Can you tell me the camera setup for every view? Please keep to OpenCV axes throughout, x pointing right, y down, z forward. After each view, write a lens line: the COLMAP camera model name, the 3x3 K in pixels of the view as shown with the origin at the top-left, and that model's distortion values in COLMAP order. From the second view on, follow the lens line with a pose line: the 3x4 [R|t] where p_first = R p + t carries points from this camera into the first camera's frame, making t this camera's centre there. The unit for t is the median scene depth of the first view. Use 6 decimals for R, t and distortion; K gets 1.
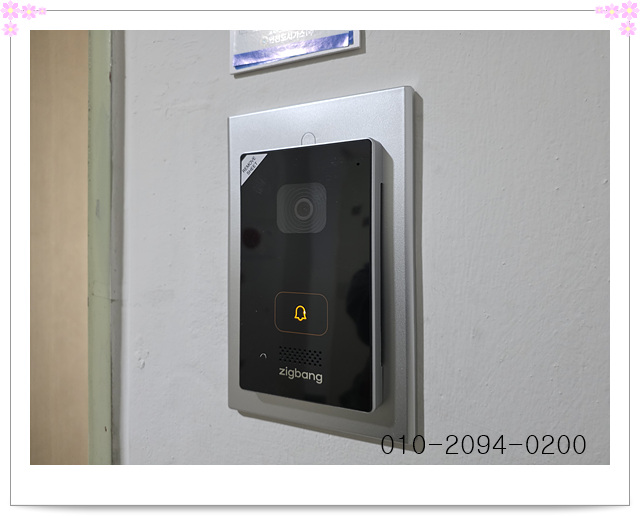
lens RADIAL K [[400.3, 0, 319.7], [0, 400.3, 254.6], [0, 0, 1]] dist [-0.005560, -0.007252]
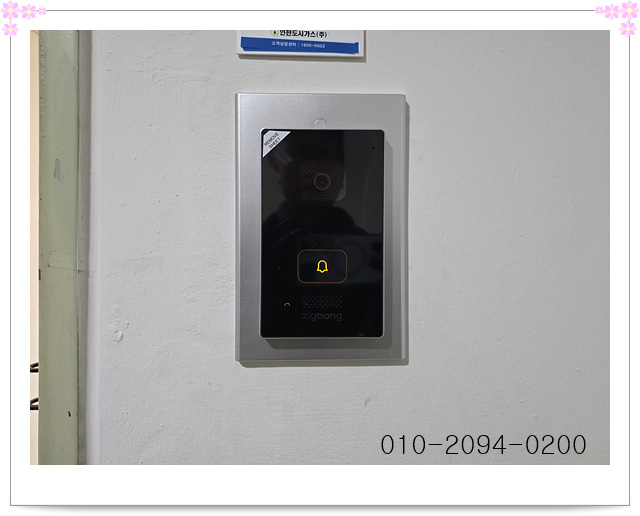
lens RADIAL K [[400.3, 0, 339.1], [0, 400.3, 257.3], [0, 0, 1]] dist [-0.005560, -0.007252]
pose [[0.894285, -0.013290, 0.447300, -0.447071], [0.006503, 0.999839, 0.016705, 0.080777], [-0.447450, -0.012030, 0.894228, -0.094729]]
